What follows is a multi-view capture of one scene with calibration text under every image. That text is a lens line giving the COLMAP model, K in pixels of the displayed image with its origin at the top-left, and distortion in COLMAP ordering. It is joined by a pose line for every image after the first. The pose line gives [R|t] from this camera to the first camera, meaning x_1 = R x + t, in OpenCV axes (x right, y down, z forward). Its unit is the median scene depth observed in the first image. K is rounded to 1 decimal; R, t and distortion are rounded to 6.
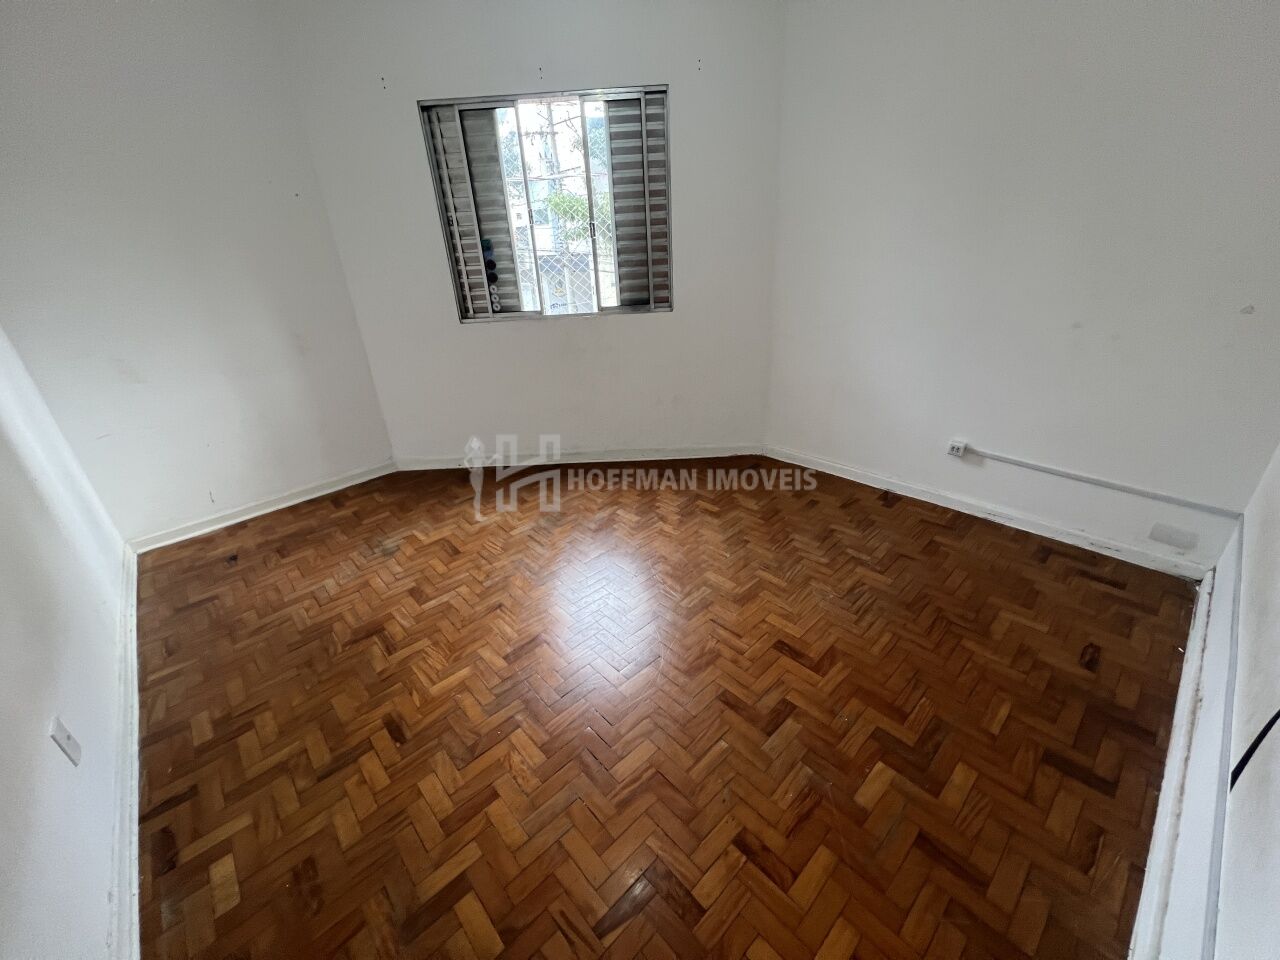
lens RADIAL K [[510.2, 0, 640.7], [0, 510.2, 482.9], [0, 0, 1]] dist [0.000018, -0.000010]
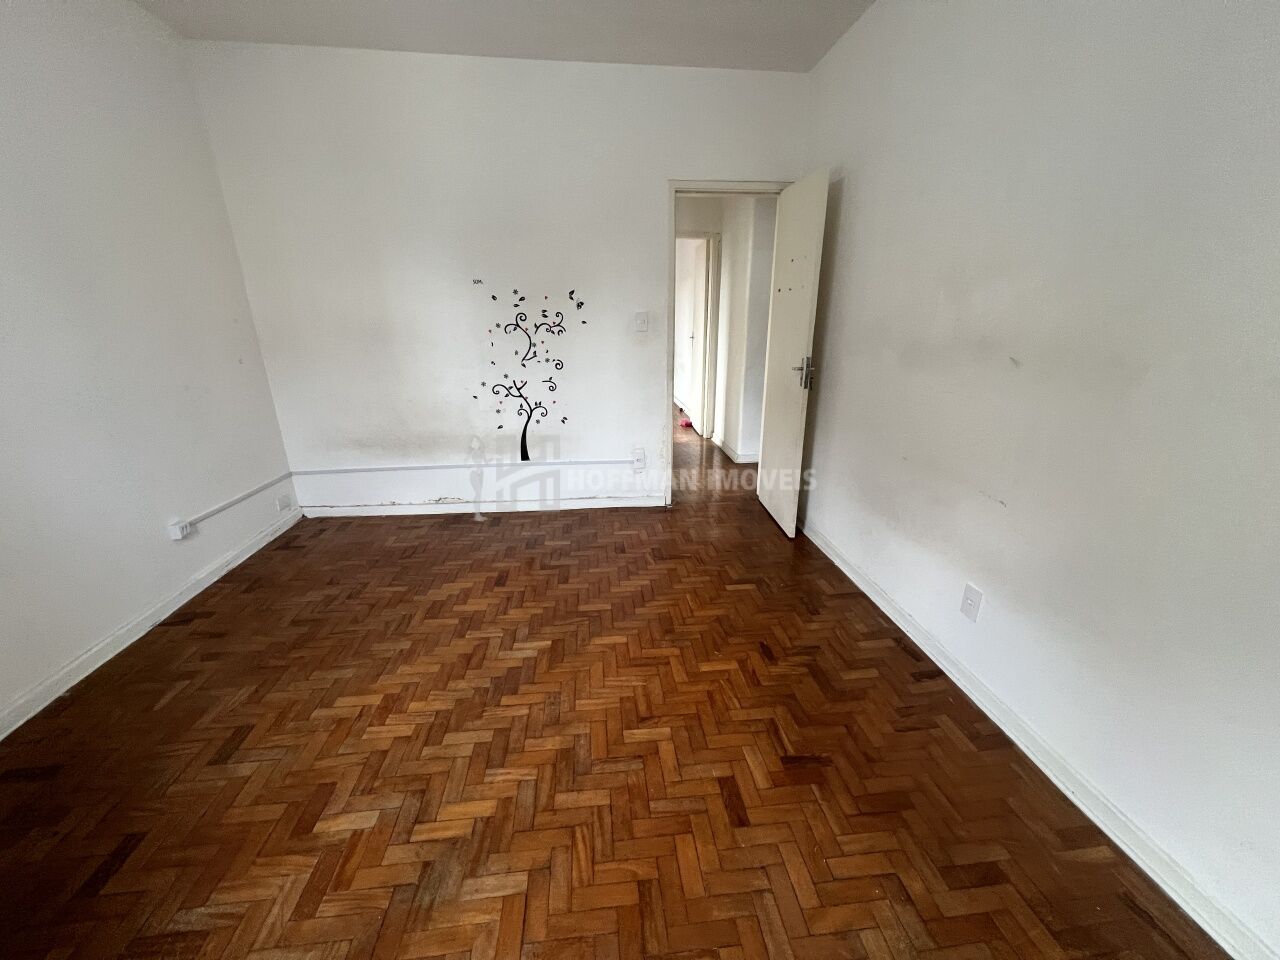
lens RADIAL K [[510.2, 0, 640.7], [0, 510.2, 482.9], [0, 0, 1]] dist [0.000018, -0.000010]
pose [[-0.802926, -0.138354, 0.579801, -0.728519], [0.295078, 0.752890, 0.588290, -0.539509], [-0.517918, 0.643440, -0.563690, 1.291737]]
